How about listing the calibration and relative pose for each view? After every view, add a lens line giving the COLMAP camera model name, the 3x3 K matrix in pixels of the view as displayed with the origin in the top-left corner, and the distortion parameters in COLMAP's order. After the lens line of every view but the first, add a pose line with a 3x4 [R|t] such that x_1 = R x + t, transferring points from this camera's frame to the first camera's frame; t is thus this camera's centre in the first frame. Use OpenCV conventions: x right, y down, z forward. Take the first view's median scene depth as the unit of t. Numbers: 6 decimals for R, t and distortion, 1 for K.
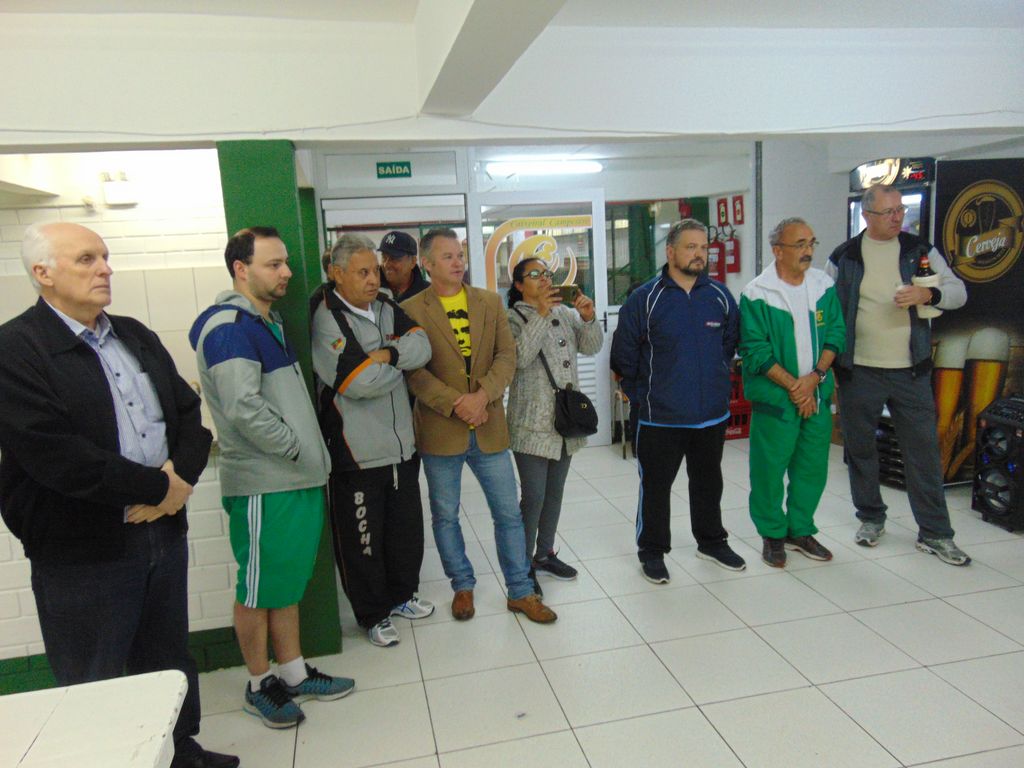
lens RADIAL K [[770.0, 0, 510.3], [0, 770.0, 379.9], [0, 0, 1]] dist [-0.017397, 0.050750]
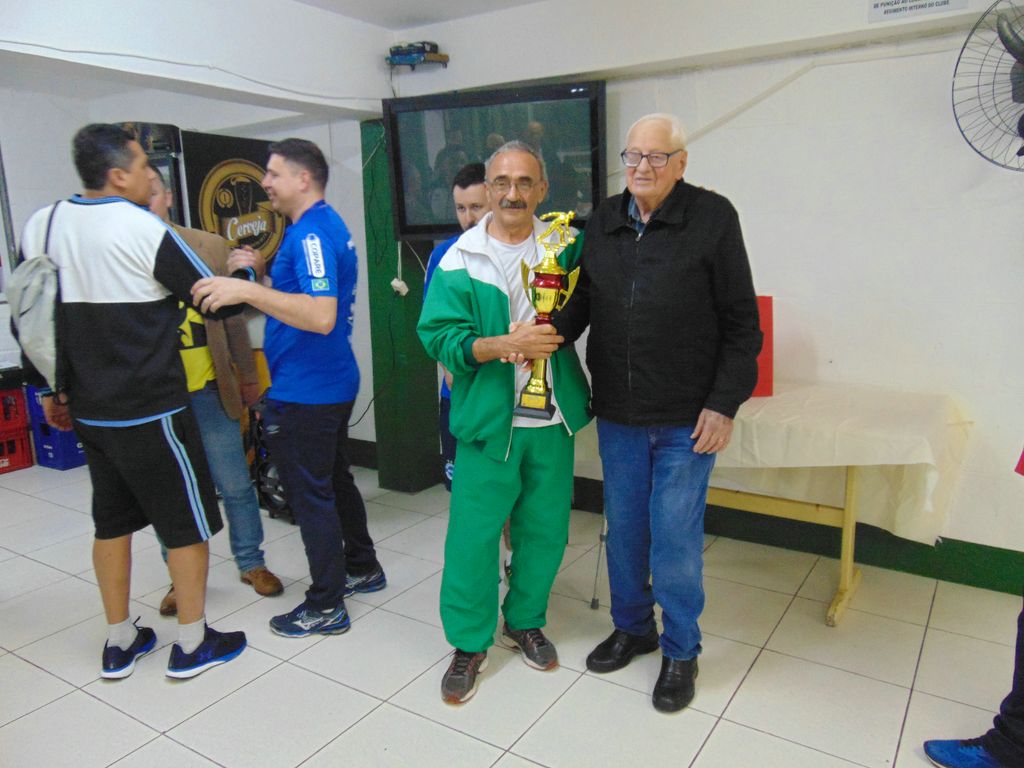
lens RADIAL K [[770.0, 0, 515.0], [0, 770.0, 382.1], [0, 0, 1]] dist [-0.017397, 0.050750]
pose [[0.709378, -0.097194, 0.698095, 0.173499], [0.101965, 0.994179, 0.034803, 0.013992], [-0.697414, 0.046493, 0.715159, 0.103970]]
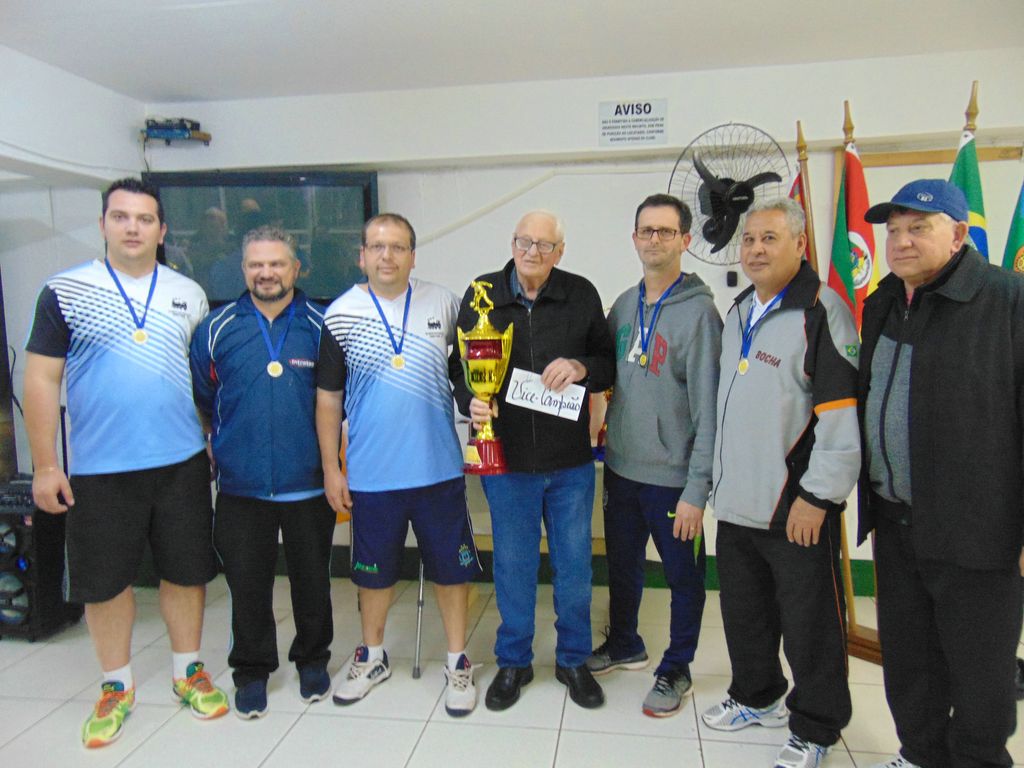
lens RADIAL K [[770.0, 0, 516.6], [0, 770.0, 381.5], [0, 0, 1]] dist [-0.017397, 0.050750]
pose [[0.360947, -0.043606, 0.931566, 0.068990], [0.154701, 0.987866, -0.013699, 0.011475], [-0.919666, 0.149059, 0.363313, 0.164229]]
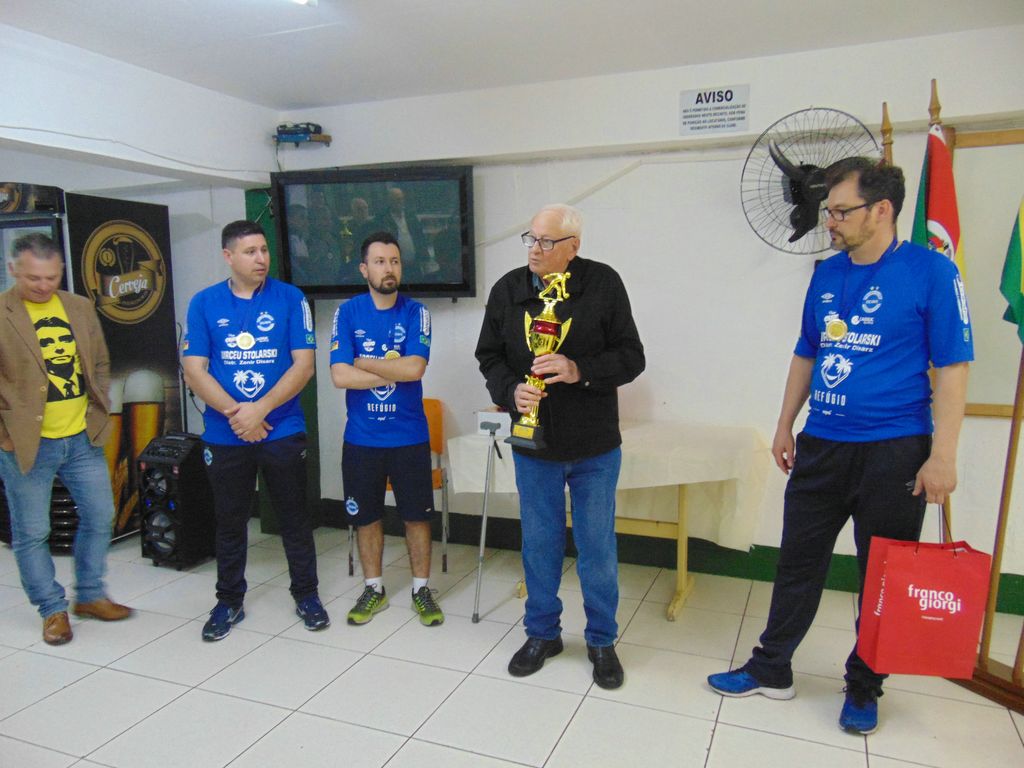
lens RADIAL K [[770.0, 0, 516.4], [0, 770.0, 382.7], [0, 0, 1]] dist [-0.017397, 0.050750]
pose [[0.563486, -0.054956, 0.824296, 0.081288], [0.118337, 0.992865, -0.014700, 0.020404], [-0.817606, 0.105828, 0.565969, 0.055106]]
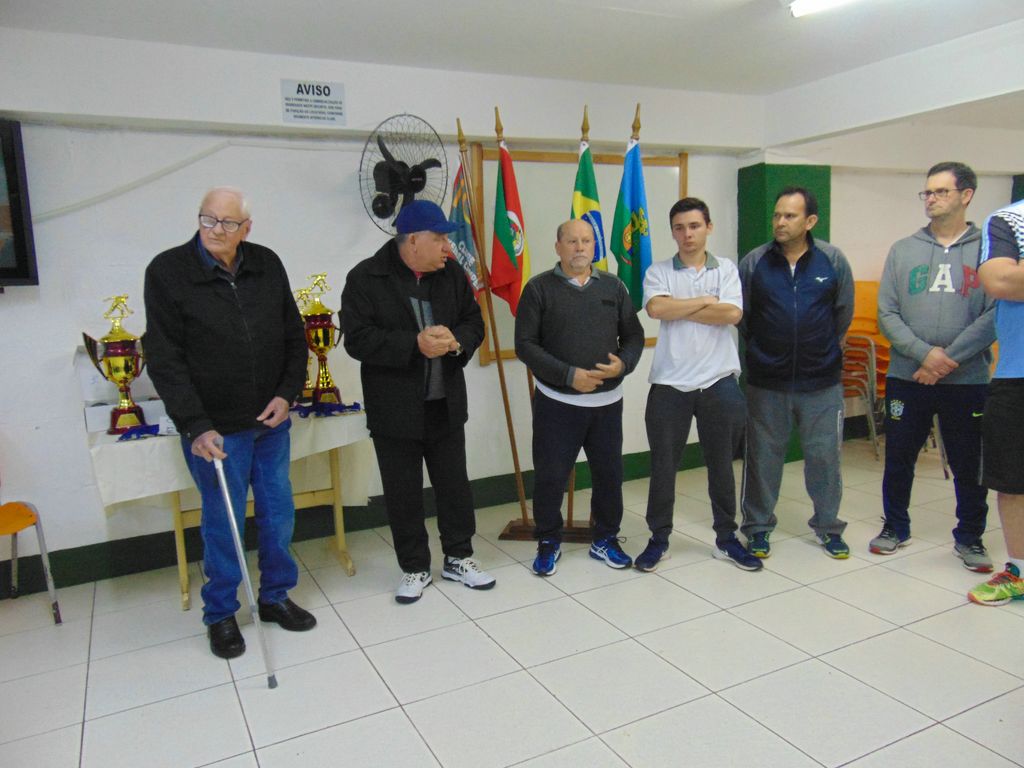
lens RADIAL K [[770.0, 0, 509.6], [0, 770.0, 378.4], [0, 0, 1]] dist [-0.017397, 0.050750]
pose [[-0.251545, -0.066319, 0.965571, -0.030844], [0.211728, 0.969714, 0.121762, -0.005341], [-0.944403, 0.235067, -0.229886, 0.357280]]
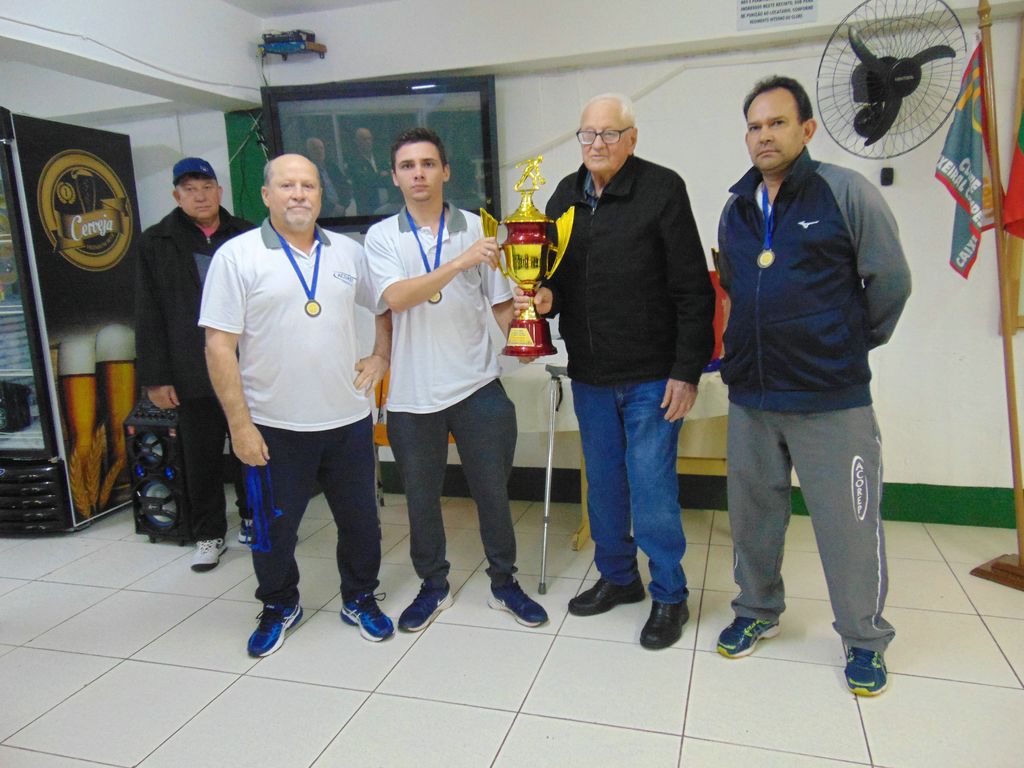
lens RADIAL K [[770.0, 0, 515.2], [0, 770.0, 381.9], [0, 0, 1]] dist [-0.017397, 0.050750]
pose [[0.488319, -0.118923, 0.864524, 0.088678], [0.160591, 0.985998, 0.044924, 0.030944], [-0.857762, 0.116897, 0.500579, 0.193722]]
